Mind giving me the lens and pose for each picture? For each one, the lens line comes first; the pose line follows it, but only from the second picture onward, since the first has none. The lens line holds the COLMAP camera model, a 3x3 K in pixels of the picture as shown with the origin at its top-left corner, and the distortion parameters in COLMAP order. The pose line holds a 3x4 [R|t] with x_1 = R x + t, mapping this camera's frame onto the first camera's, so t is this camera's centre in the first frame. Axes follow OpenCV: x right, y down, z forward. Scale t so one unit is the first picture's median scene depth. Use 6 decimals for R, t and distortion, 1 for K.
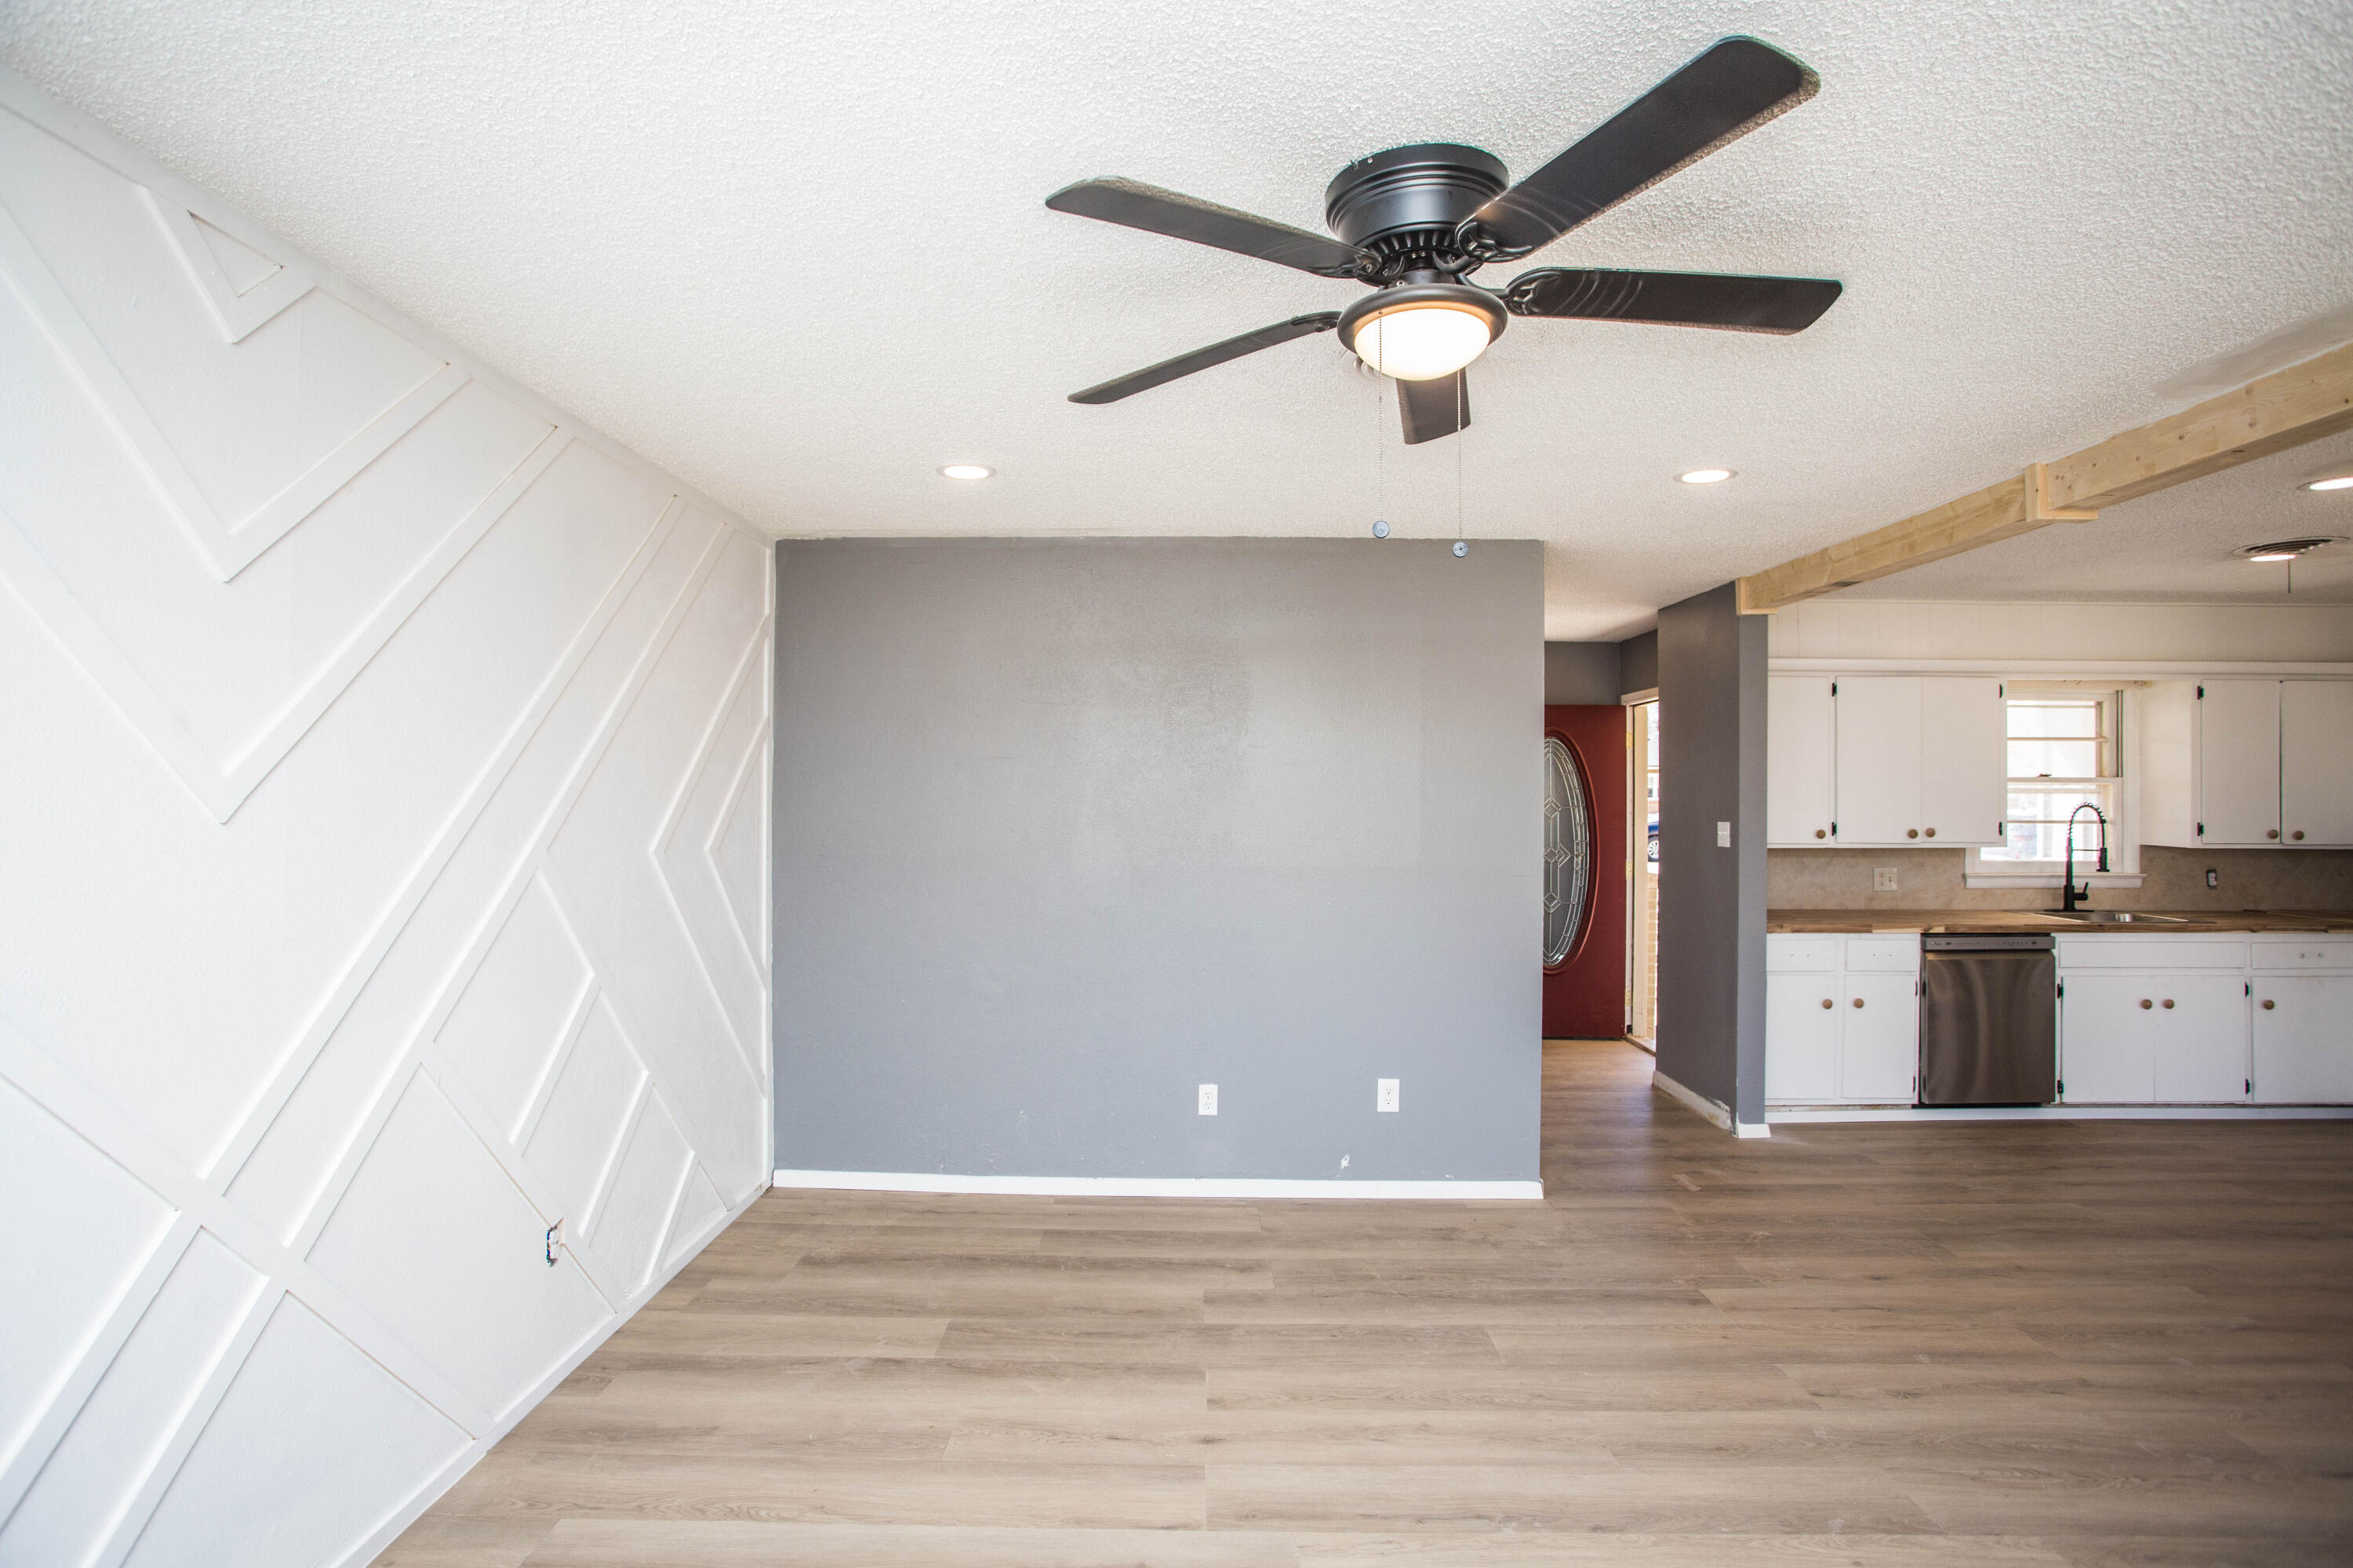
lens RADIAL K [[1152.8, 0, 1128.3], [0, 1152.8, 756.4], [0, 0, 1]] dist [-0.066707, 0.028511]
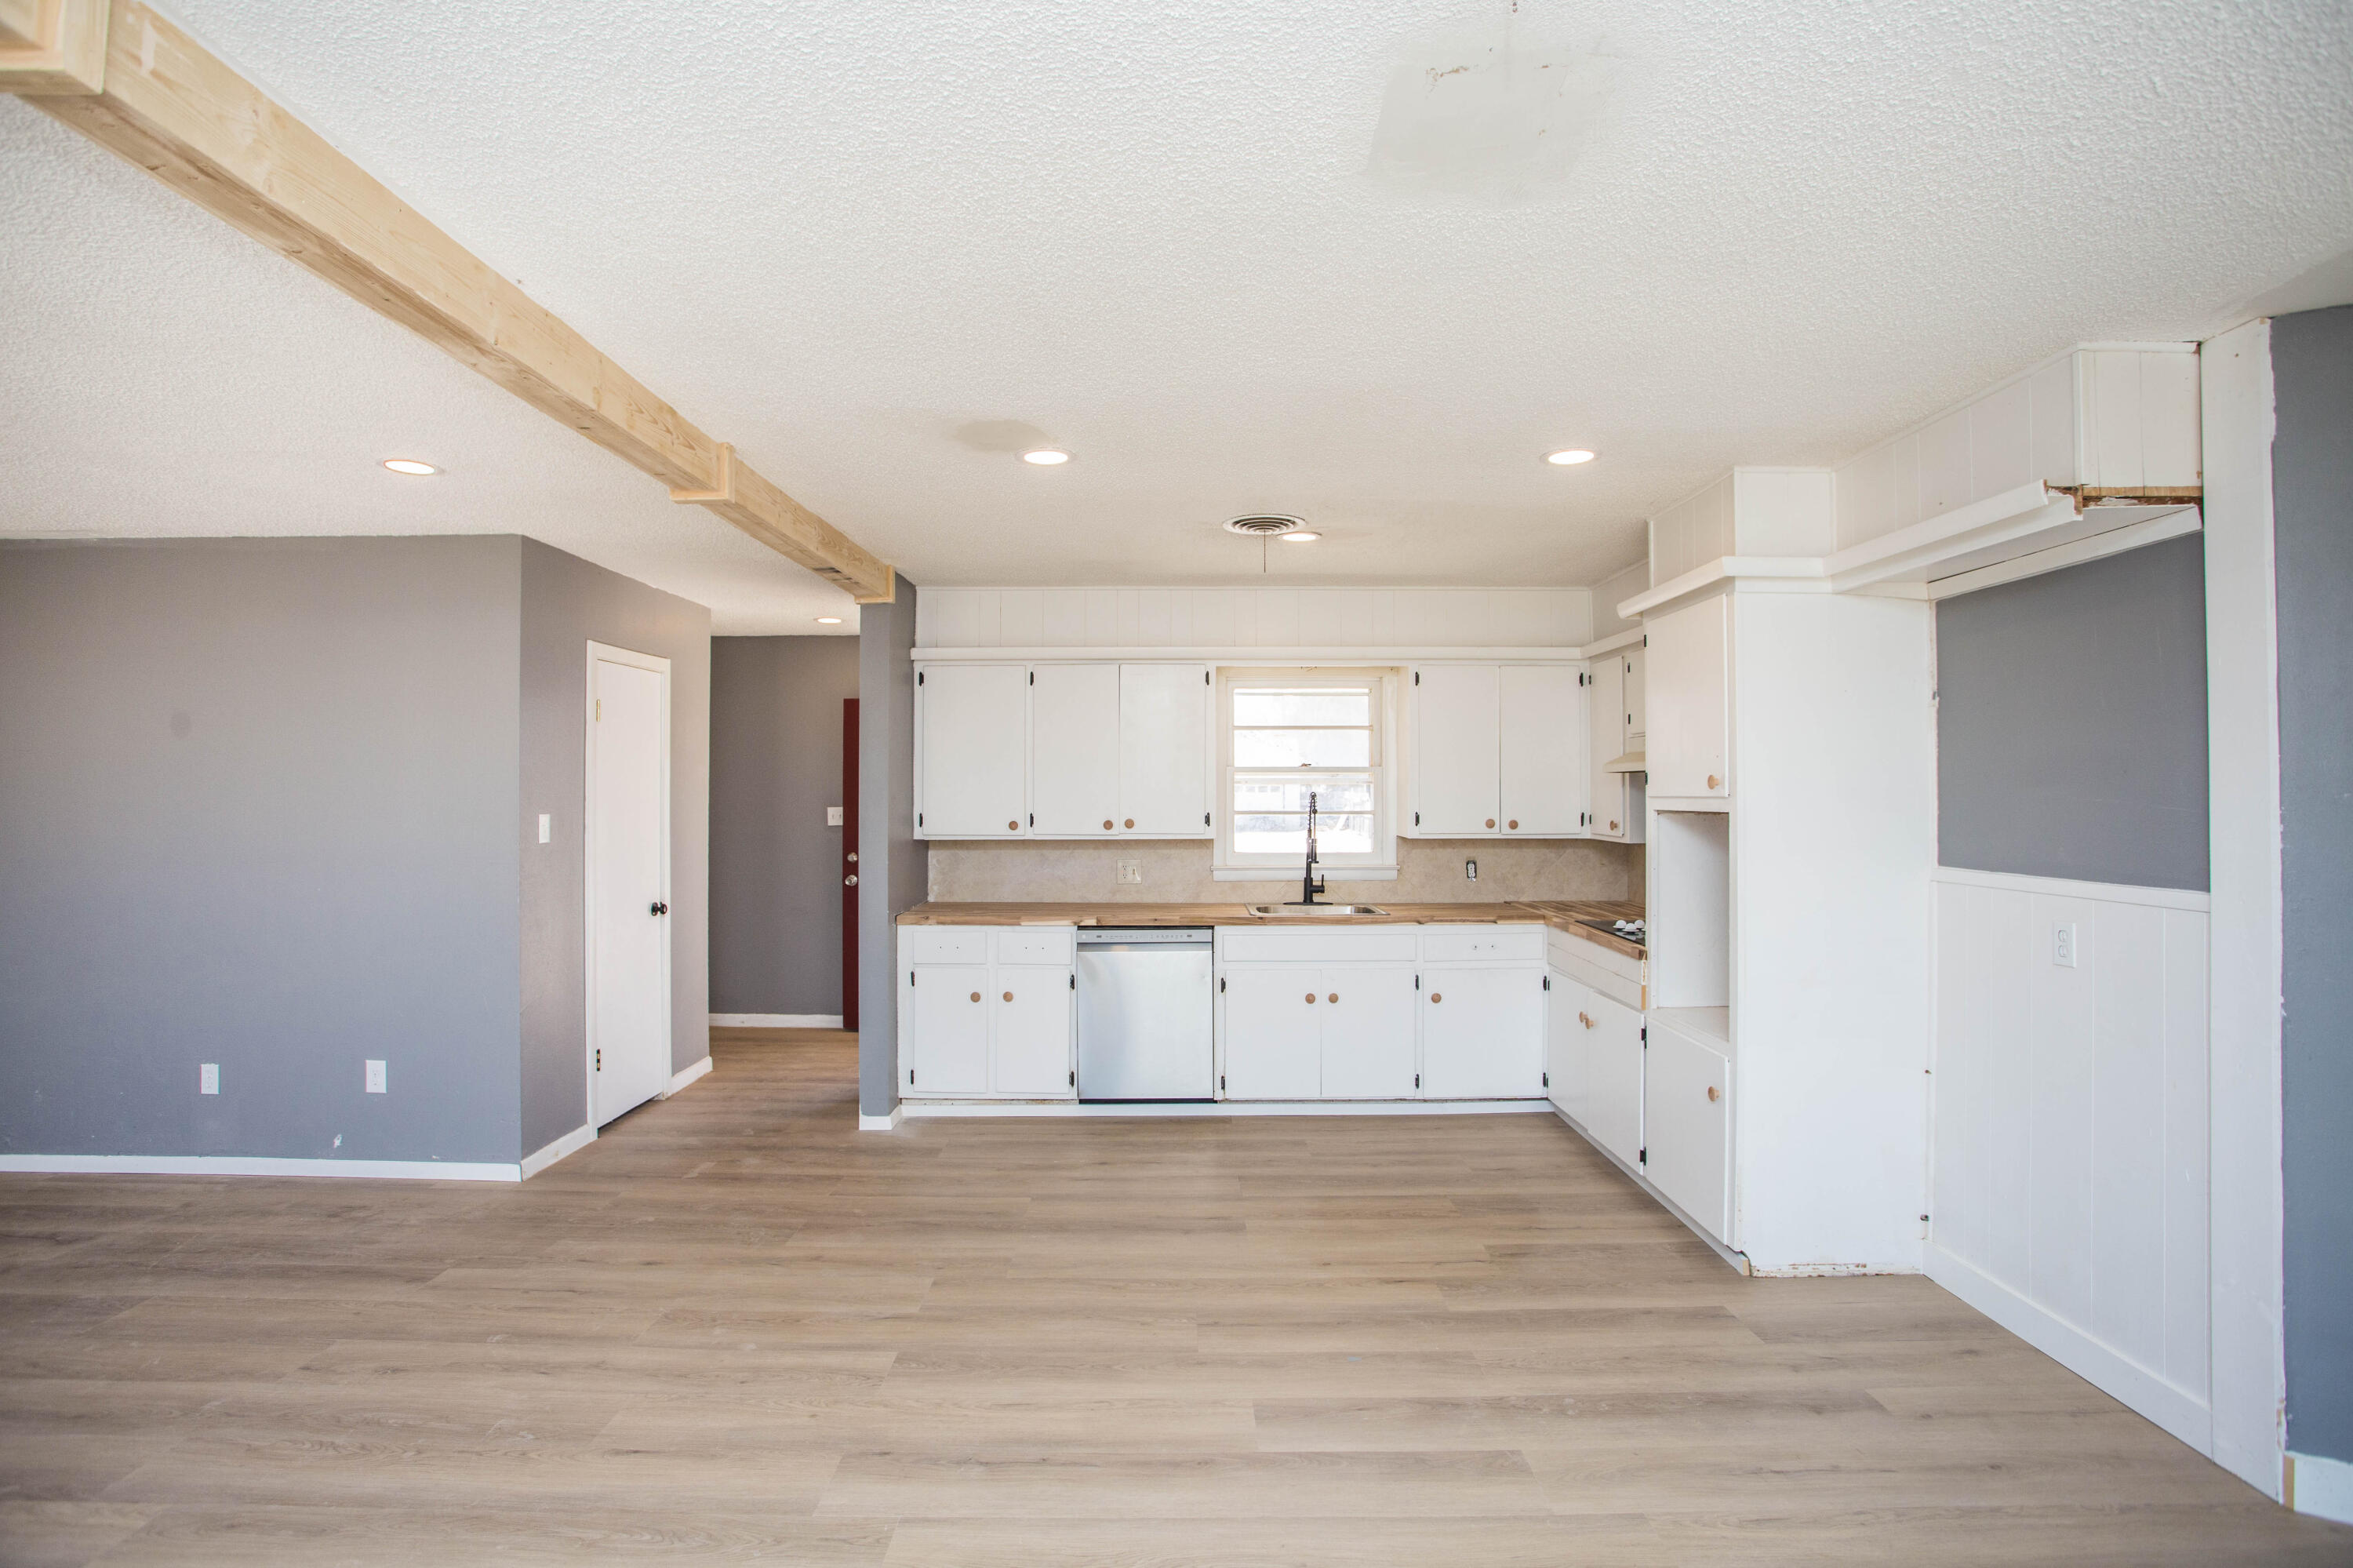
lens RADIAL K [[1152.8, 0, 1120.5], [0, 1152.8, 797.2], [0, 0, 1]] dist [-0.066707, 0.028511]
pose [[0.999959, -0.006044, -0.006676, 0.755099], [0.006333, 0.999002, 0.044222, 0.000506], [0.006403, -0.044262, 0.998999, -0.001821]]
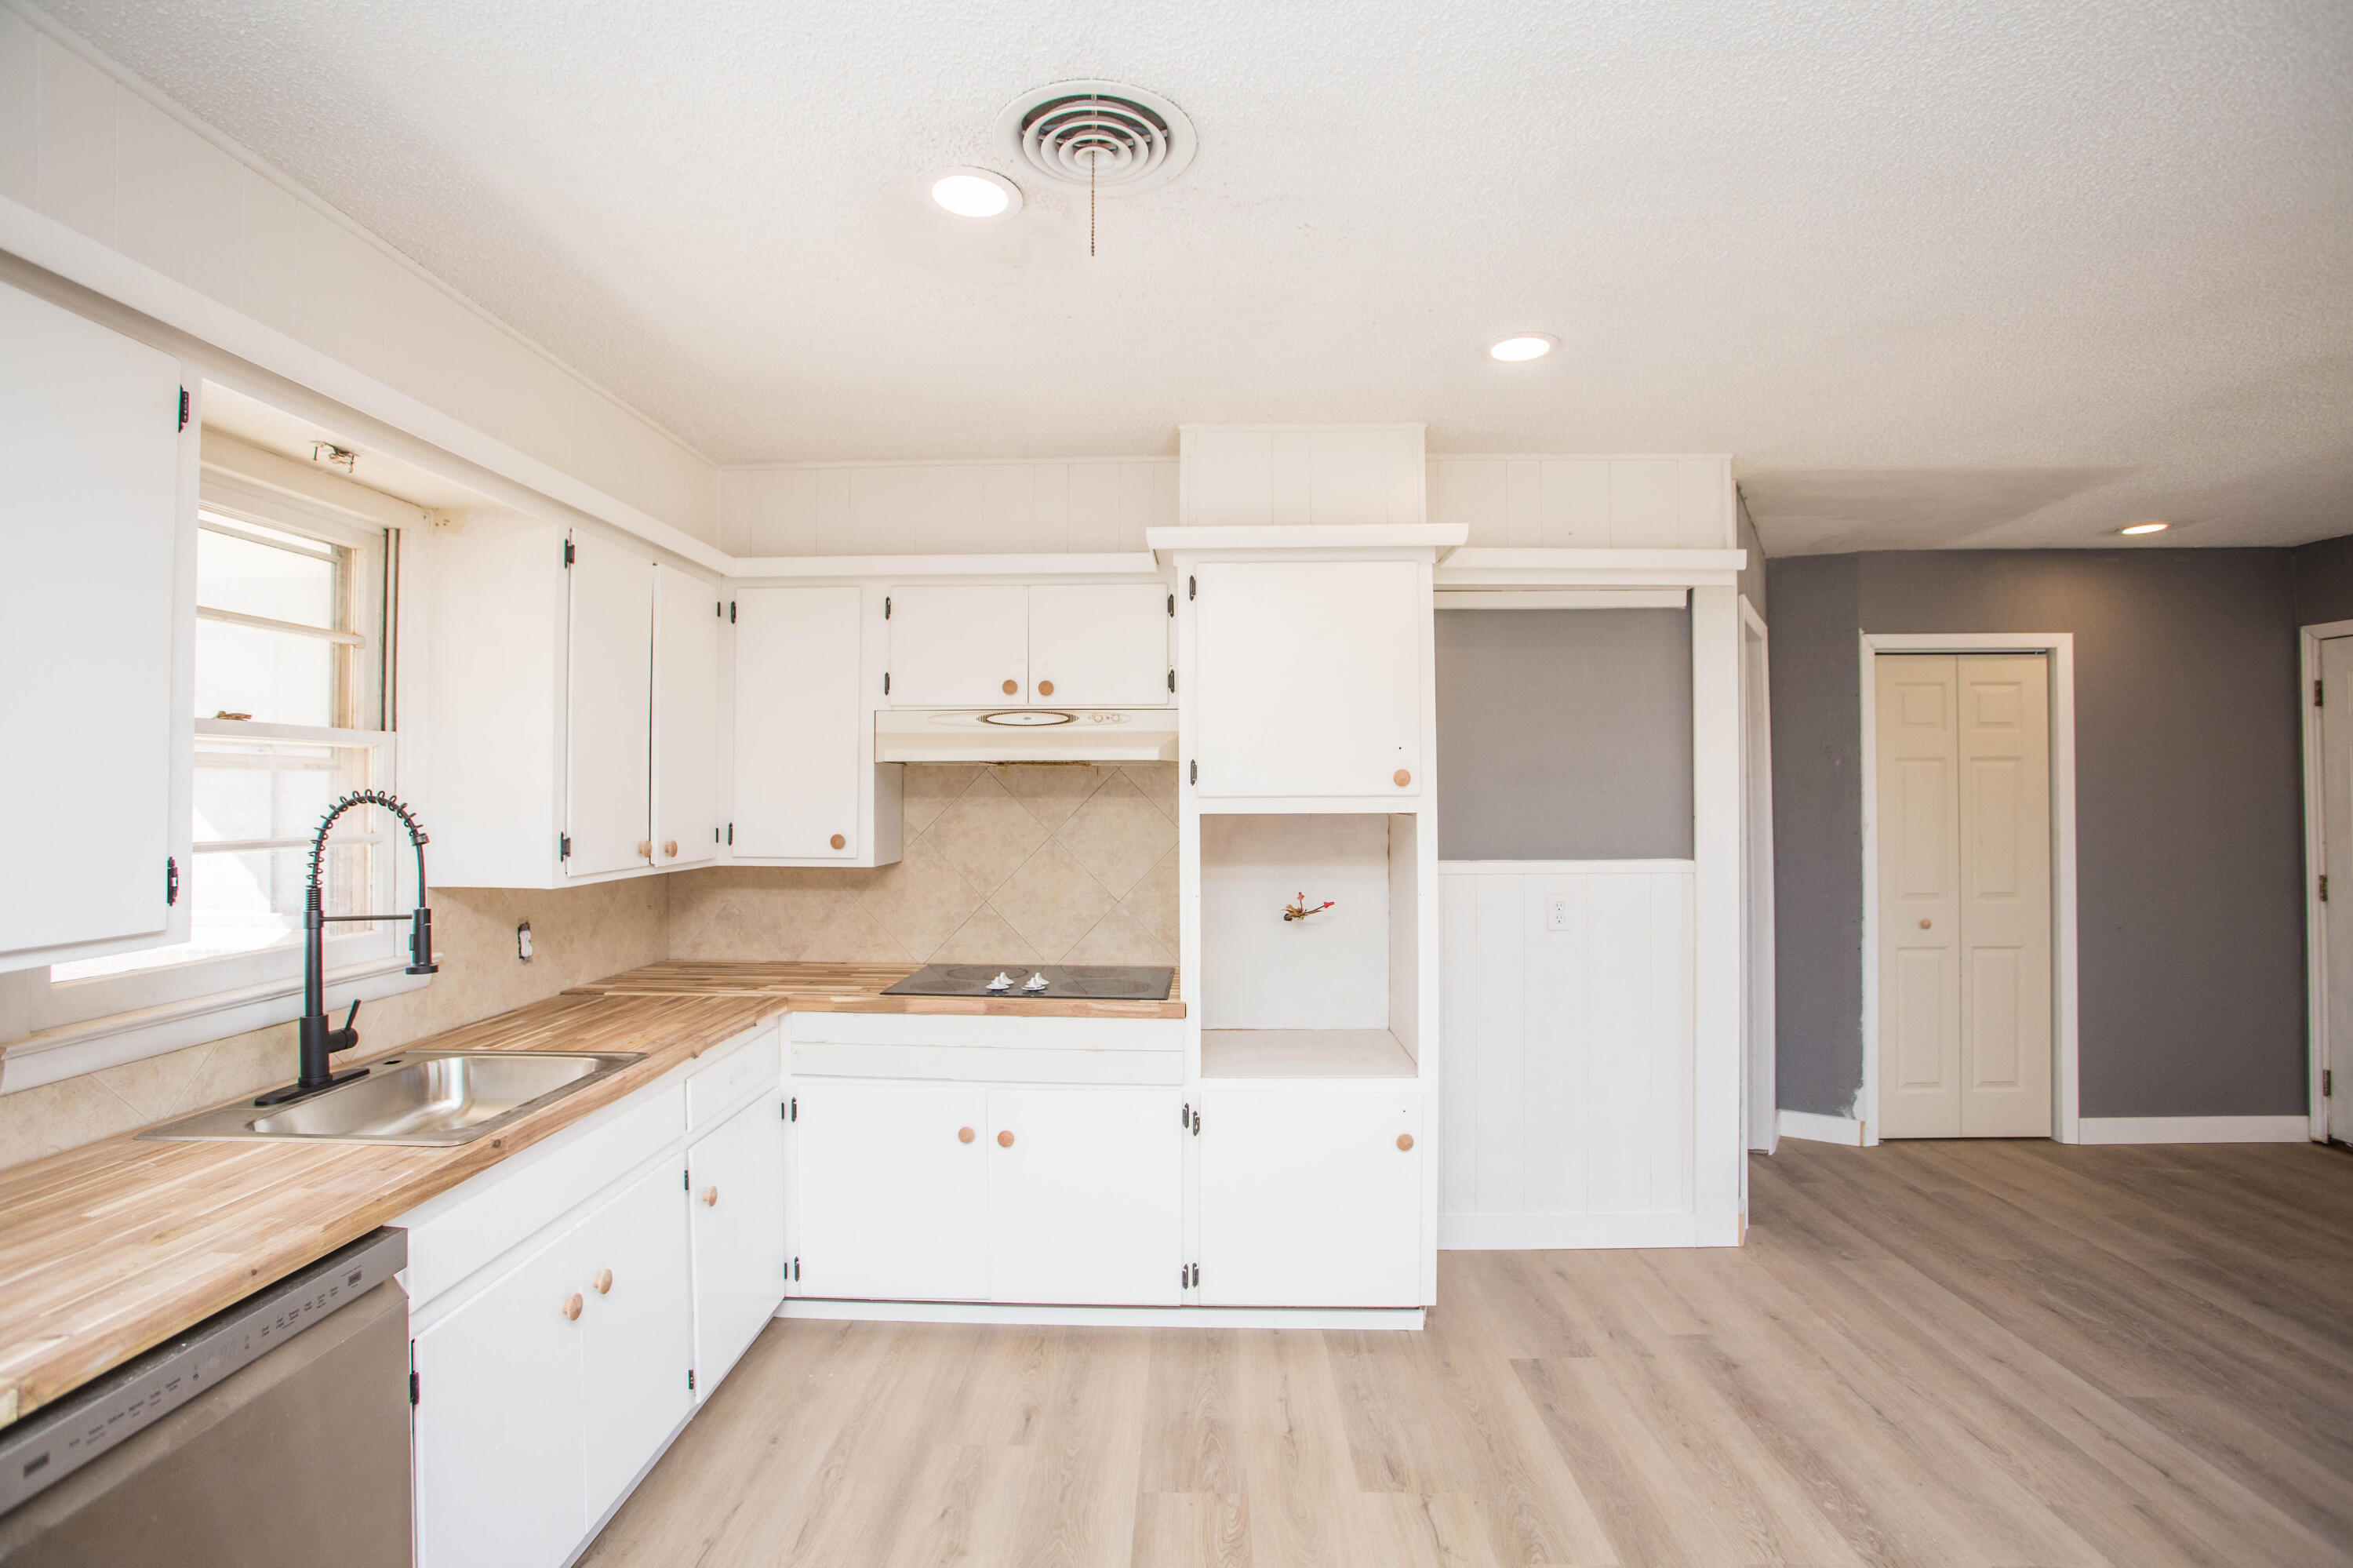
lens RADIAL K [[1152.8, 0, 1178.1], [0, 1152.8, 778.0], [0, 0, 1]] dist [-0.066707, 0.028511]
pose [[-0.015252, 0.001105, 0.999883, 0.518687], [-0.041815, 0.999124, -0.001742, 0.028906], [-0.999009, -0.041837, -0.015193, 0.796844]]
